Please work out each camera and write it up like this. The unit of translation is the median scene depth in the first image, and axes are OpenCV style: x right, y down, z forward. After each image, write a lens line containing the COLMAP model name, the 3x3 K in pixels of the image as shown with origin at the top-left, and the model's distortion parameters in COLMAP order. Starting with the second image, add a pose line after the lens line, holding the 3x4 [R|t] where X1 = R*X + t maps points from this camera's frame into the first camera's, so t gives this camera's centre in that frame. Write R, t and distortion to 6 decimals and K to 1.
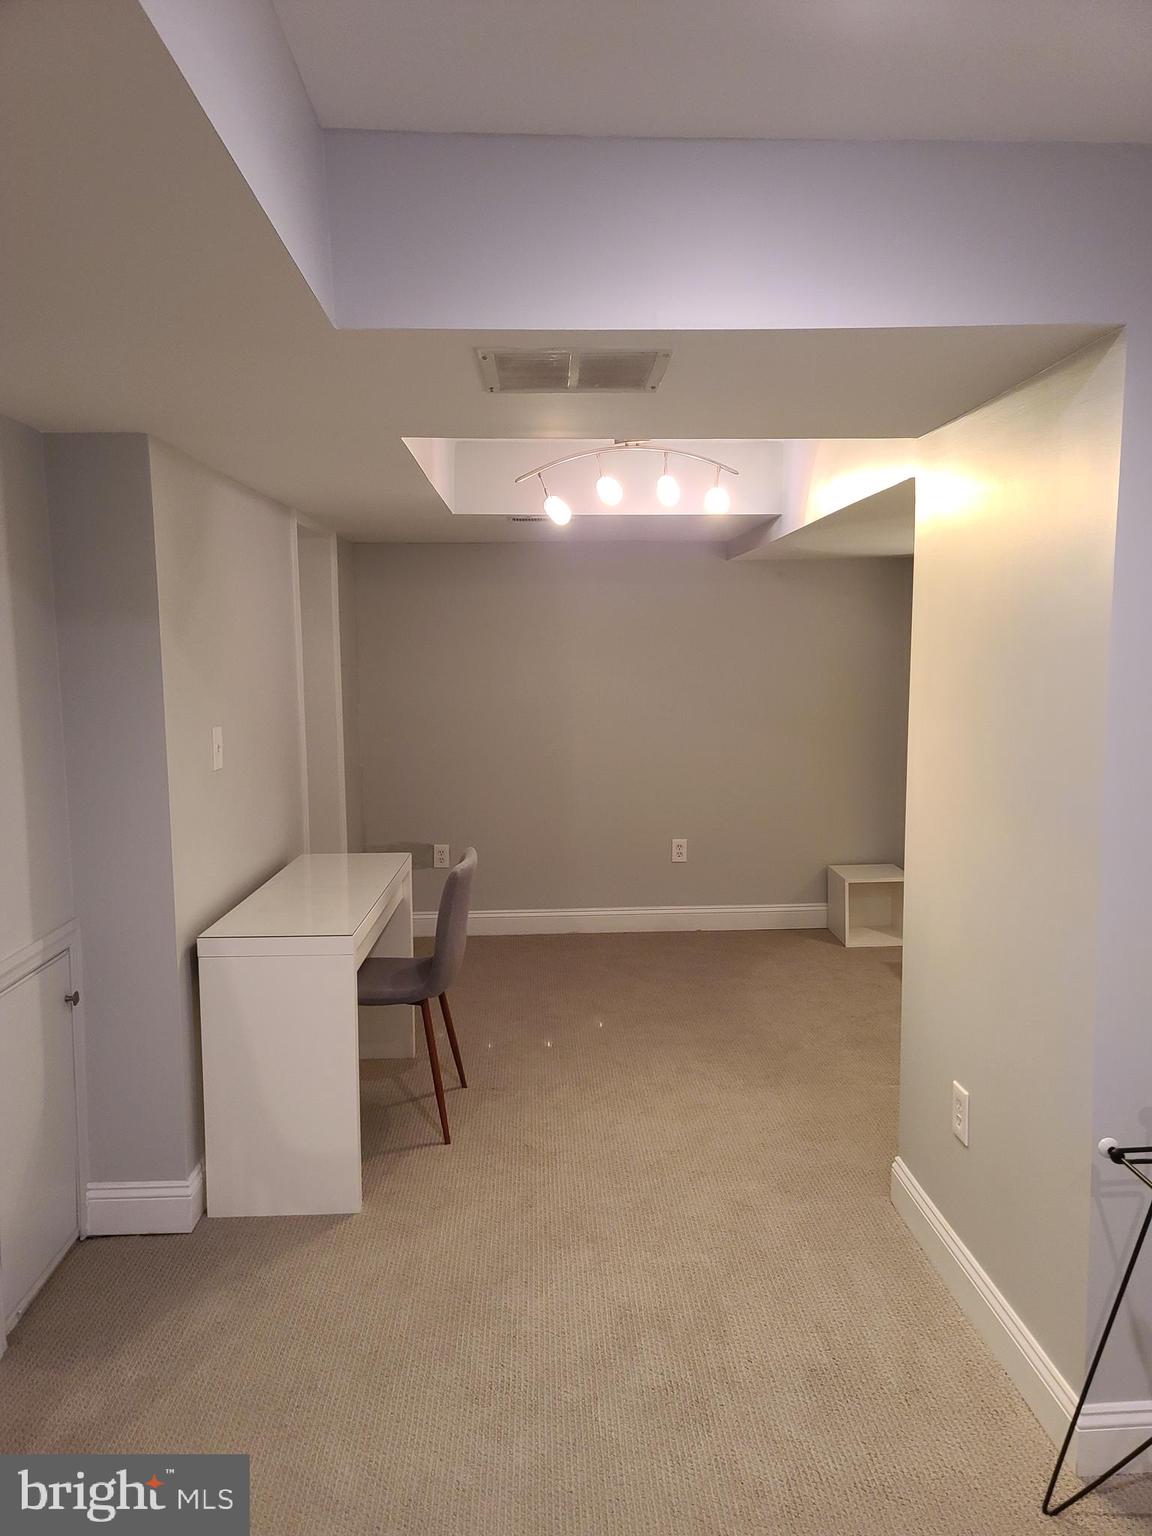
lens RADIAL K [[1122.3, 0, 576.0], [0, 1122.3, 768.0], [0, 0, 1]] dist [0.112324, -0.097378]
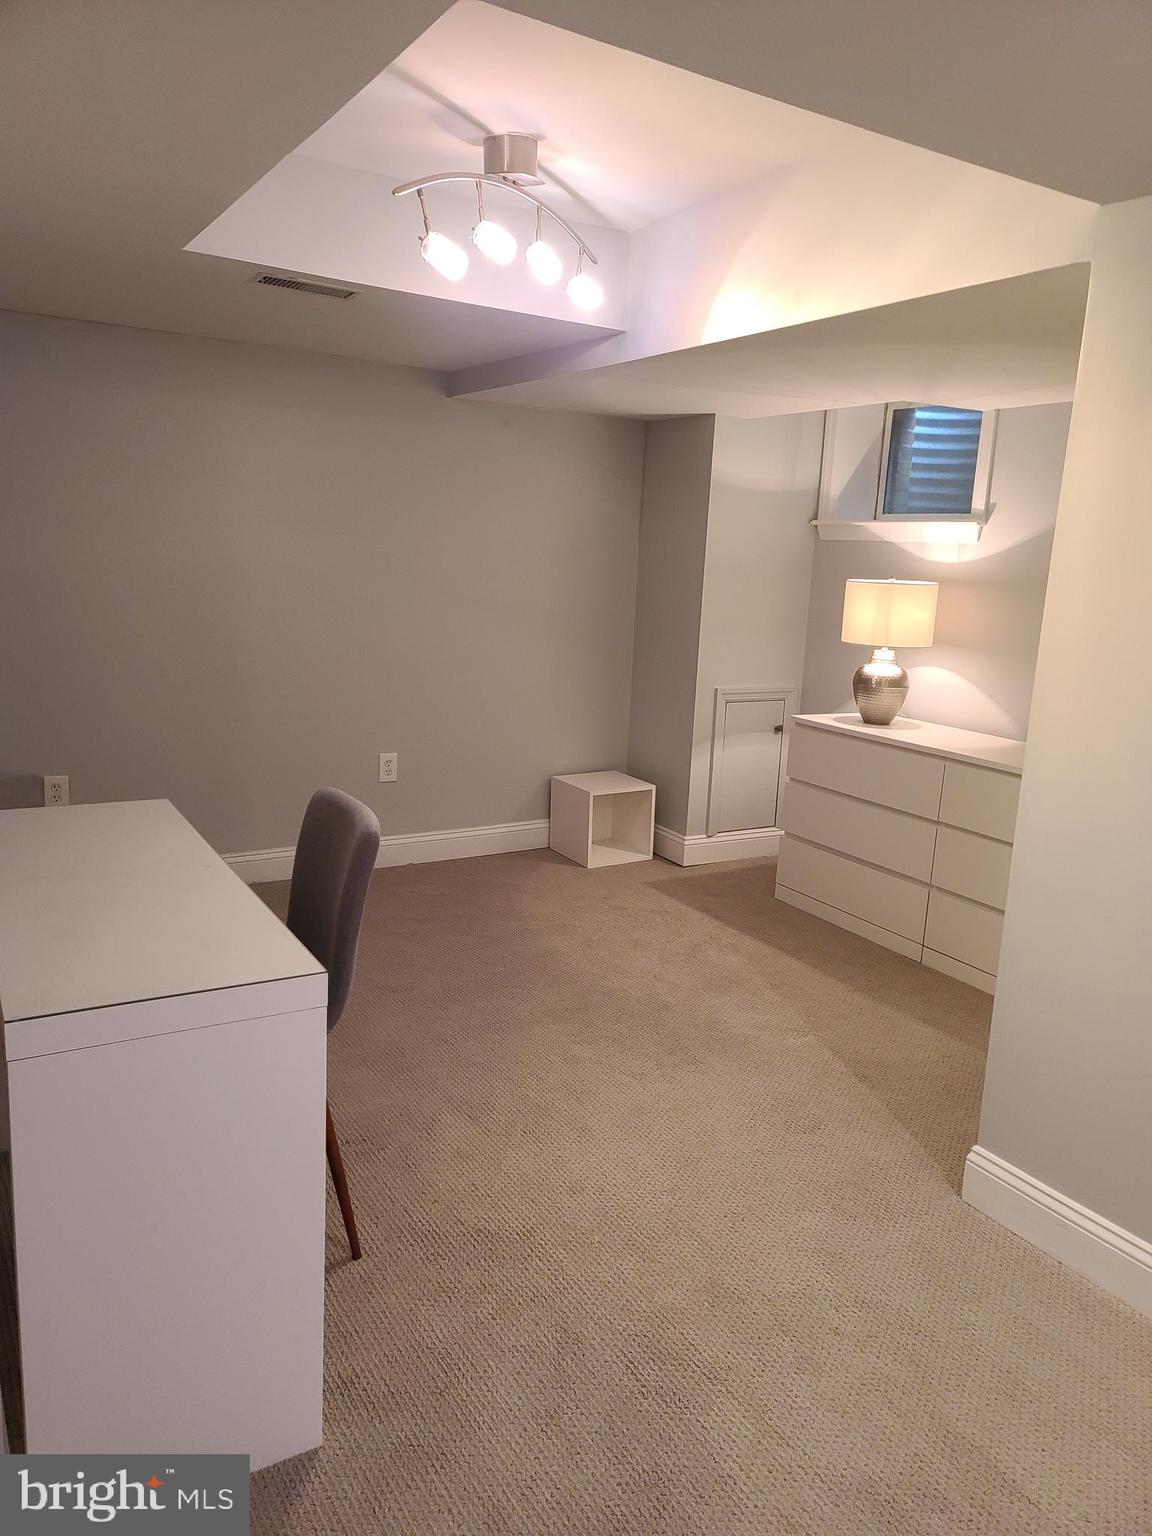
lens RADIAL K [[1122.3, 0, 576.0], [0, 1122.3, 768.0], [0, 0, 1]] dist [0.112324, -0.097378]
pose [[0.873571, -0.047297, 0.484392, -0.180131], [0.002710, 0.995724, 0.092337, 0.000339], [-0.486688, -0.079350, 0.869964, 0.242008]]
